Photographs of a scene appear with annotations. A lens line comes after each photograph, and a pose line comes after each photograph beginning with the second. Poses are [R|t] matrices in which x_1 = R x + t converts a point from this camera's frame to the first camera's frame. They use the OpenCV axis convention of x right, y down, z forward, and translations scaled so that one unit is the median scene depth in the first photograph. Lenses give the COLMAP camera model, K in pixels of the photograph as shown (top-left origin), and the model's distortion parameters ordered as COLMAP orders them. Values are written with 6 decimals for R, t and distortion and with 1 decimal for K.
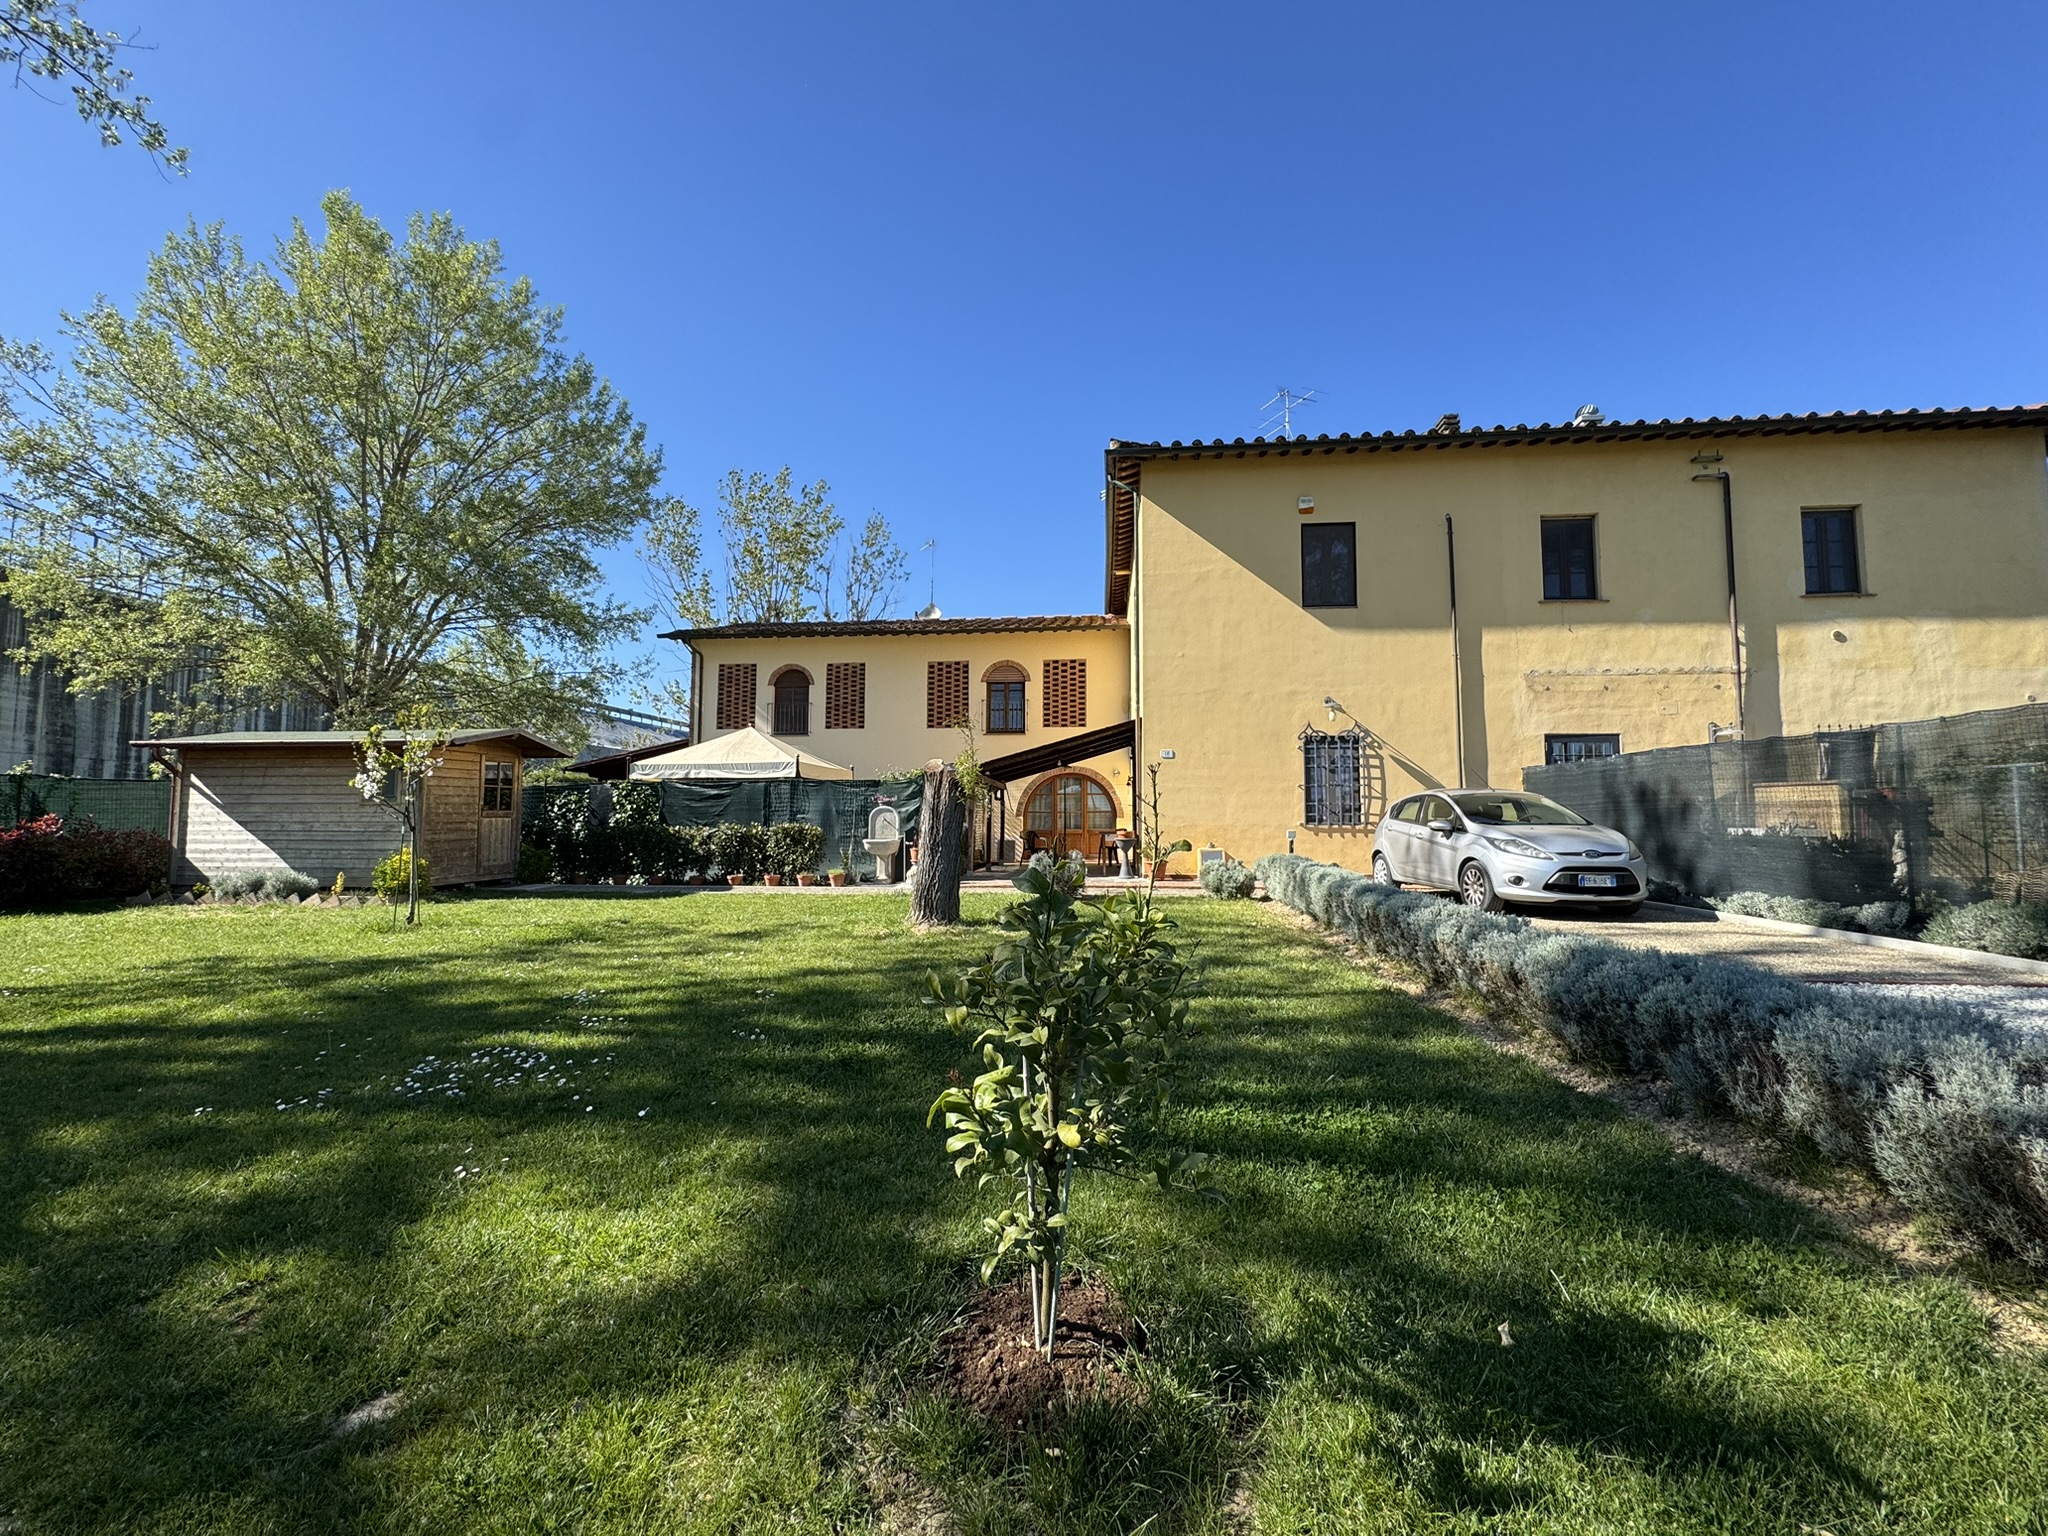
lens RADIAL K [[814.8, 0, 1024.0], [0, 814.8, 768.0], [0, 0, 1]] dist [-0.001522, -0.000776]
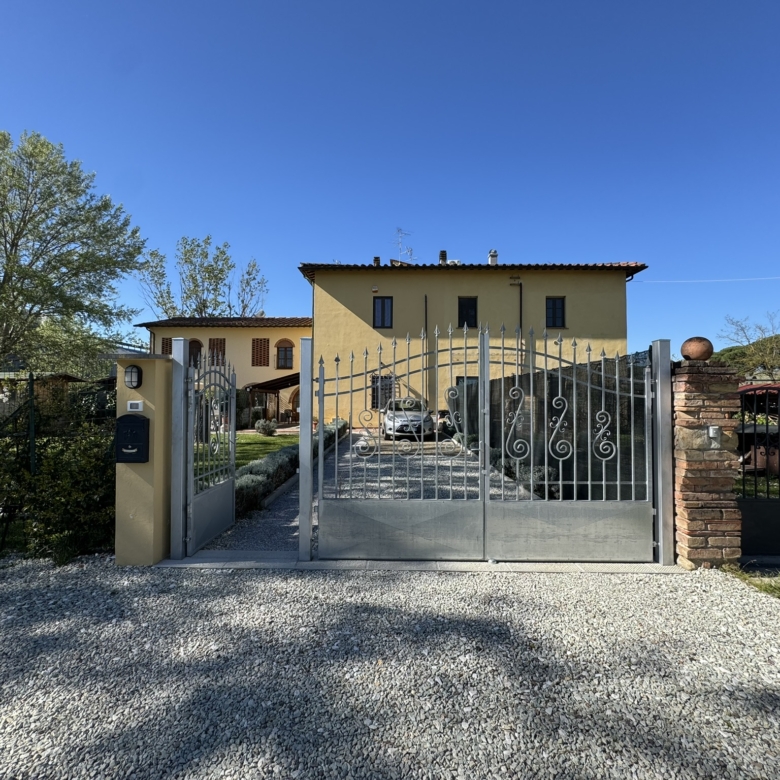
lens RADIAL K [[413.9, 0, 390.0], [0, 413.9, 390.0], [0, 0, 1]] dist [-0.001970, -0.000371]
pose [[0.997140, 0.004478, 0.075444, 0.294275], [-0.007557, 0.999148, 0.040568, -0.048471], [-0.075198, -0.041022, 0.996325, -0.369808]]
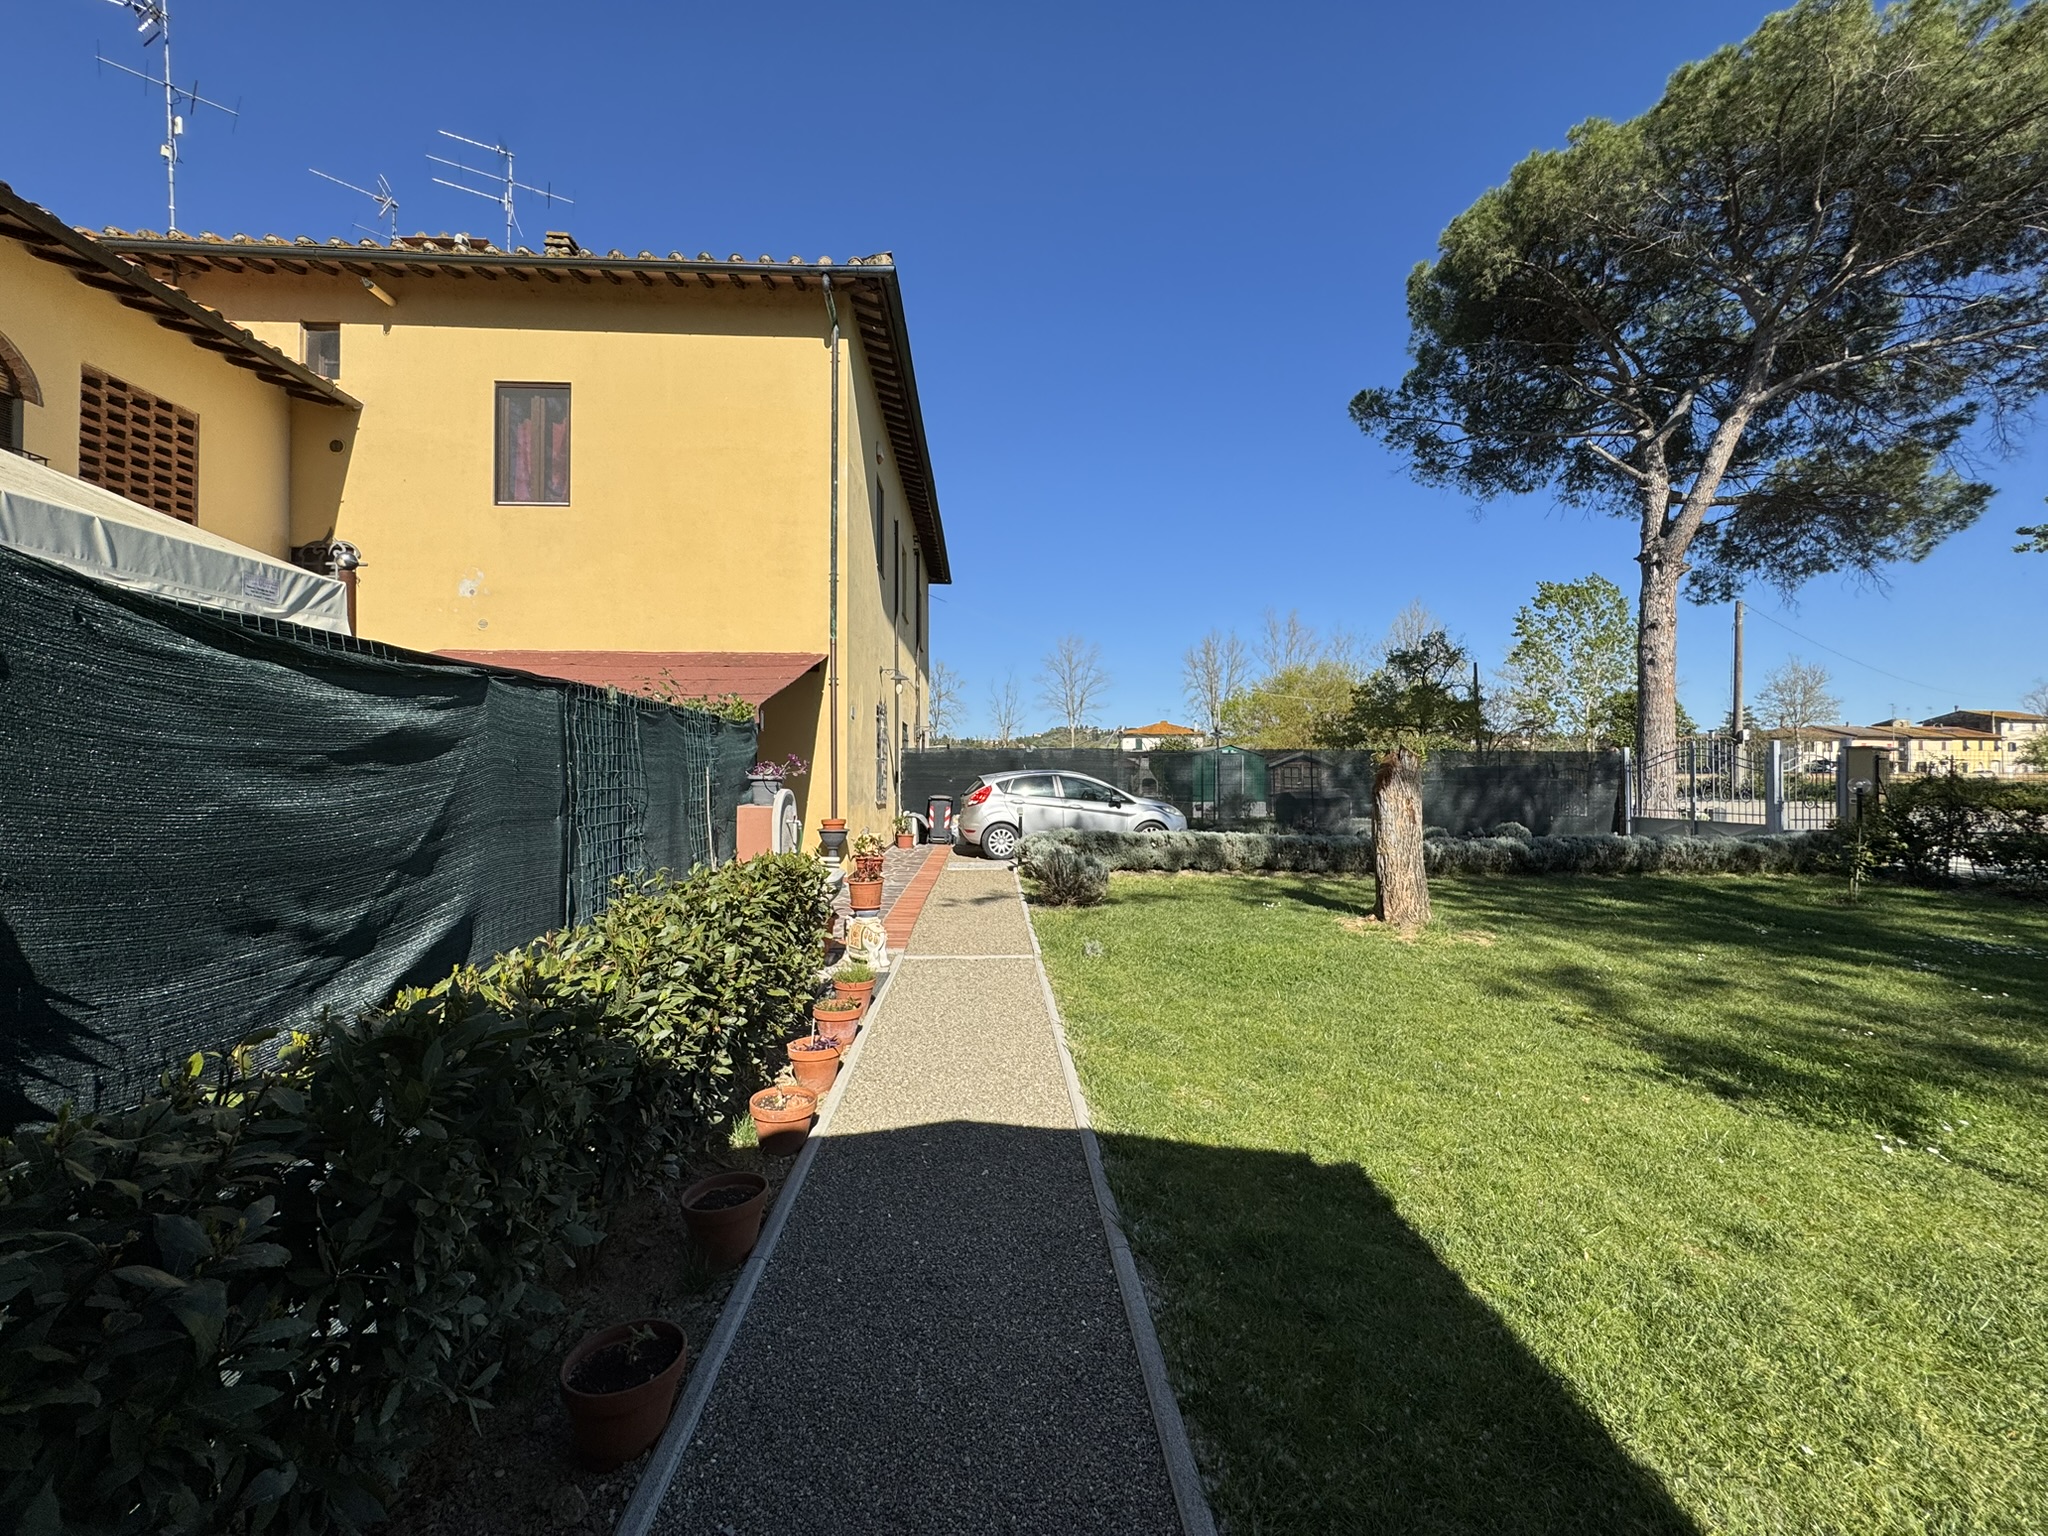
lens RADIAL K [[814.8, 0, 1024.0], [0, 814.8, 768.0], [0, 0, 1]] dist [-0.001522, -0.000776]
pose [[-0.152081, 0.010861, 0.988308, -0.580136], [-0.061806, 0.997878, -0.020477, 0.038750], [-0.986434, -0.064197, -0.151087, 0.951981]]
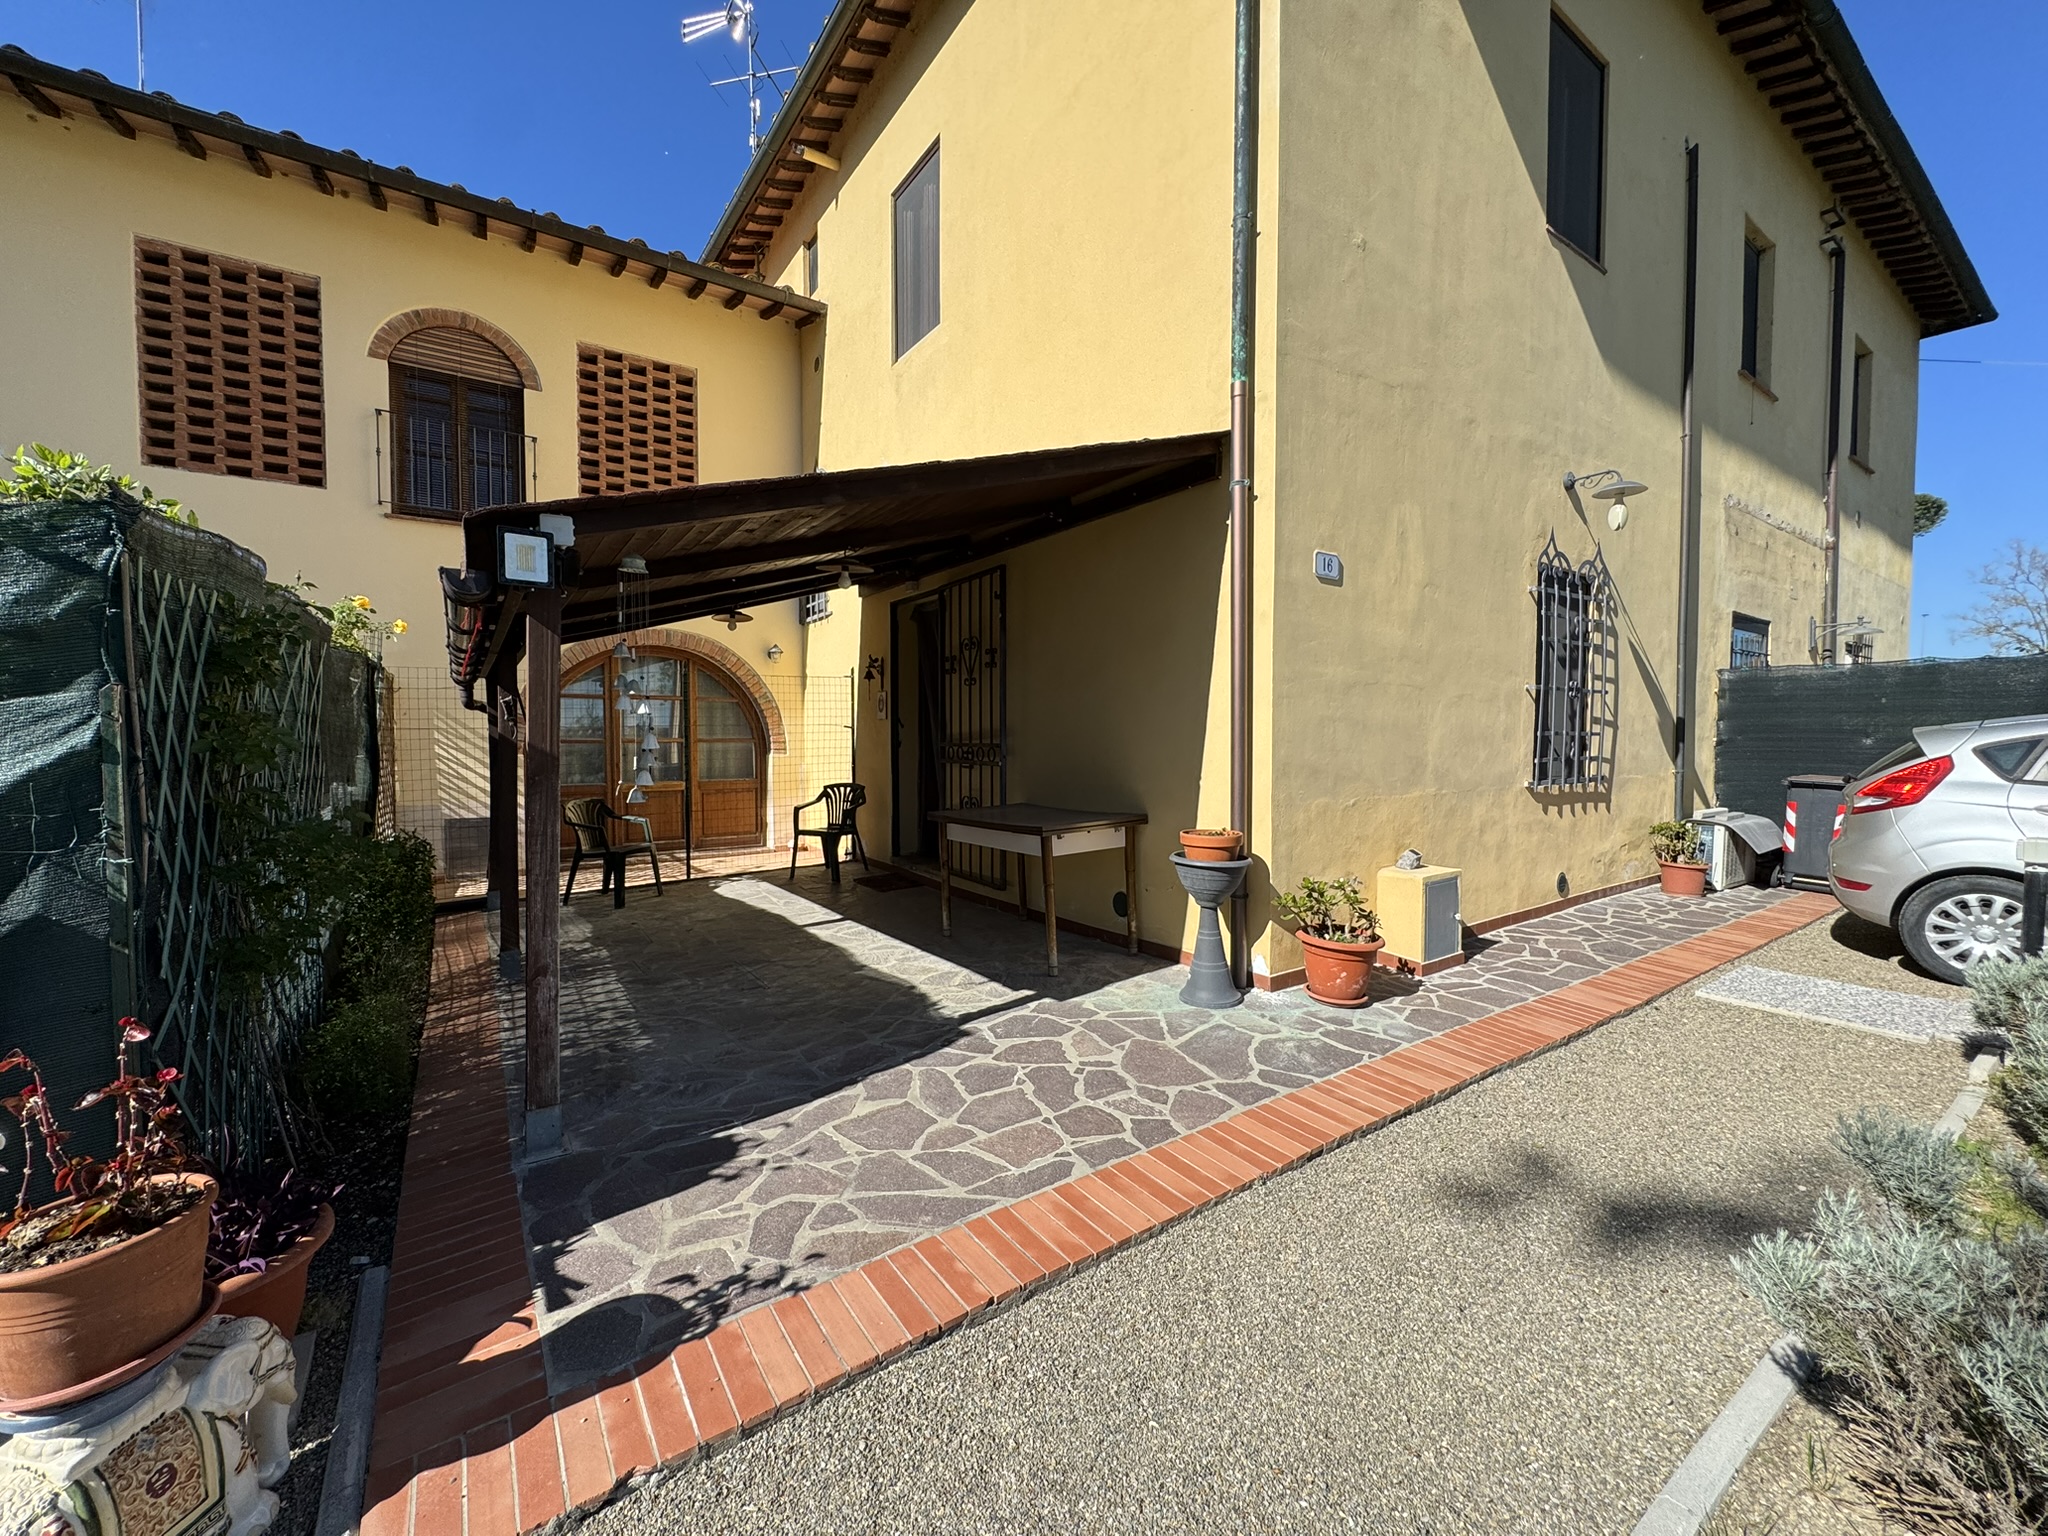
lens RADIAL K [[814.8, 0, 1024.0], [0, 814.8, 768.0], [0, 0, 1]] dist [-0.001522, -0.000776]
pose [[0.763762, -0.024576, 0.645030, -0.101126], [-0.042177, 0.995240, 0.087859, 0.034350], [-0.644119, -0.094309, 0.759089, 0.835408]]
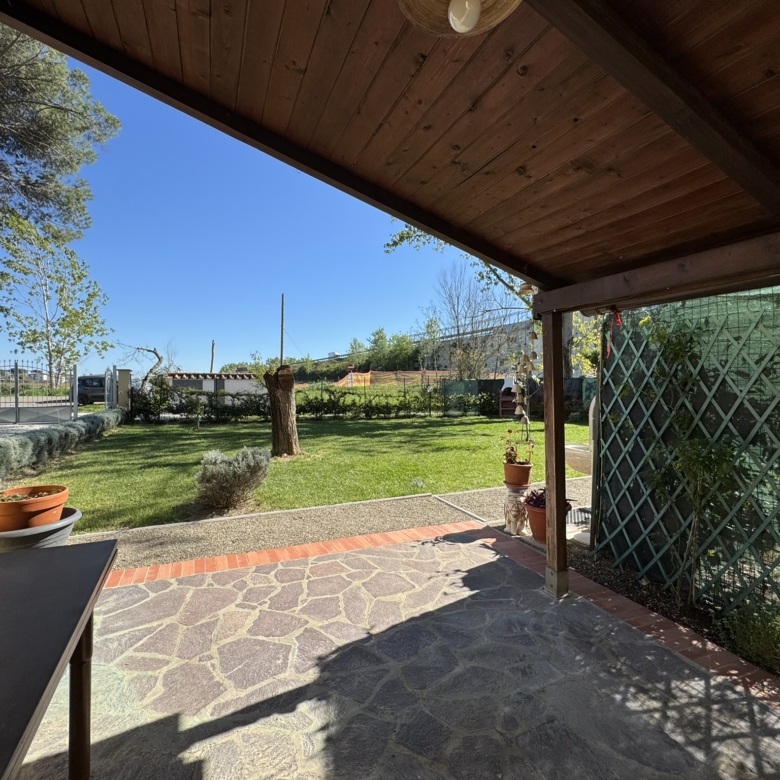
lens RADIAL K [[413.9, 0, 390.0], [0, 413.9, 390.0], [0, 0, 1]] dist [-0.001970, -0.000371]
pose [[-0.871643, 0.015611, -0.489892, 0.111578], [0.034948, 0.998928, -0.030348, 0.055961], [0.488894, -0.043573, -0.871255, 1.207180]]
